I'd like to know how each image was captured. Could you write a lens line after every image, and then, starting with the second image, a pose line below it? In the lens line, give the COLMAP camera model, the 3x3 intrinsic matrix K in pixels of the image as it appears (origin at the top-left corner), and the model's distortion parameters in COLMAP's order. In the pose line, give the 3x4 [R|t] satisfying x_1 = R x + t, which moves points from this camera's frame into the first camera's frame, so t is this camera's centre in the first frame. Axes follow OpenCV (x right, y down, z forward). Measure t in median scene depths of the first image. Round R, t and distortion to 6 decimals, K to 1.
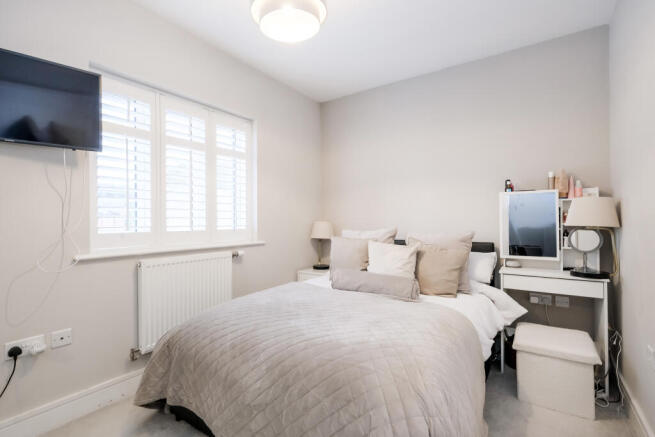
lens RADIAL K [[311.5, 0, 327.5], [0, 311.5, 218.5], [0, 0, 1]] dist [0.001805, 0.000295]
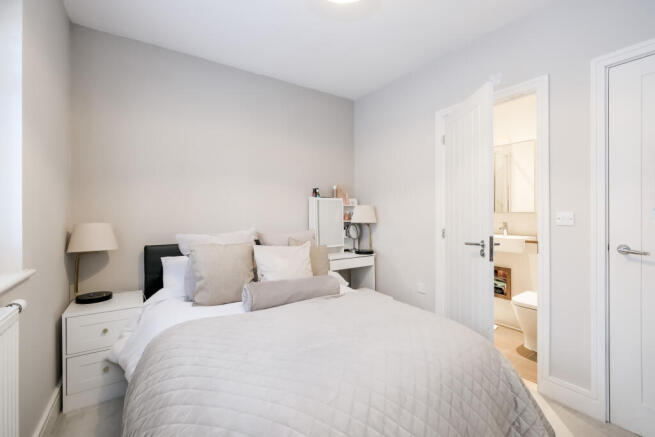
lens RADIAL K [[285.1, 0, 327.5], [0, 285.1, 218.5], [0, 0, 1]] dist [-0.000235, -0.000253]
pose [[0.375235, -0.010510, 0.926870, -0.200868], [-0.003705, 0.999911, 0.012838, -0.005016], [-0.926922, -0.008252, 0.375163, 0.202458]]
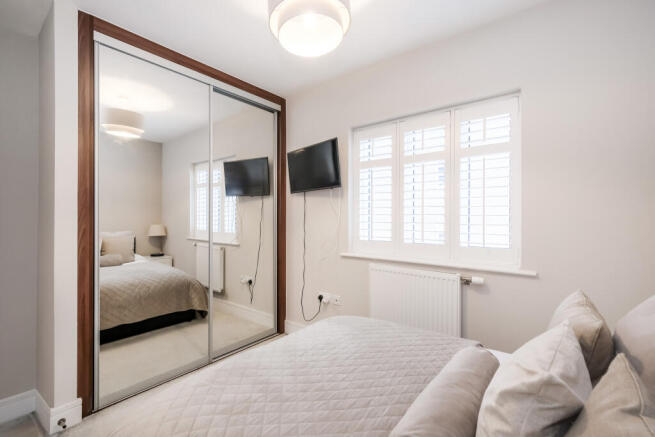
lens RADIAL K [[288.6, 0, 326.8], [0, 288.6, 235.1], [0, 0, 1]] dist [-0.000974, -0.000113]
pose [[-0.087539, 0.019188, -0.995976, 0.711896], [-0.036093, 0.999097, 0.022421, -0.000590], [0.995507, 0.037910, -0.086767, 1.099909]]
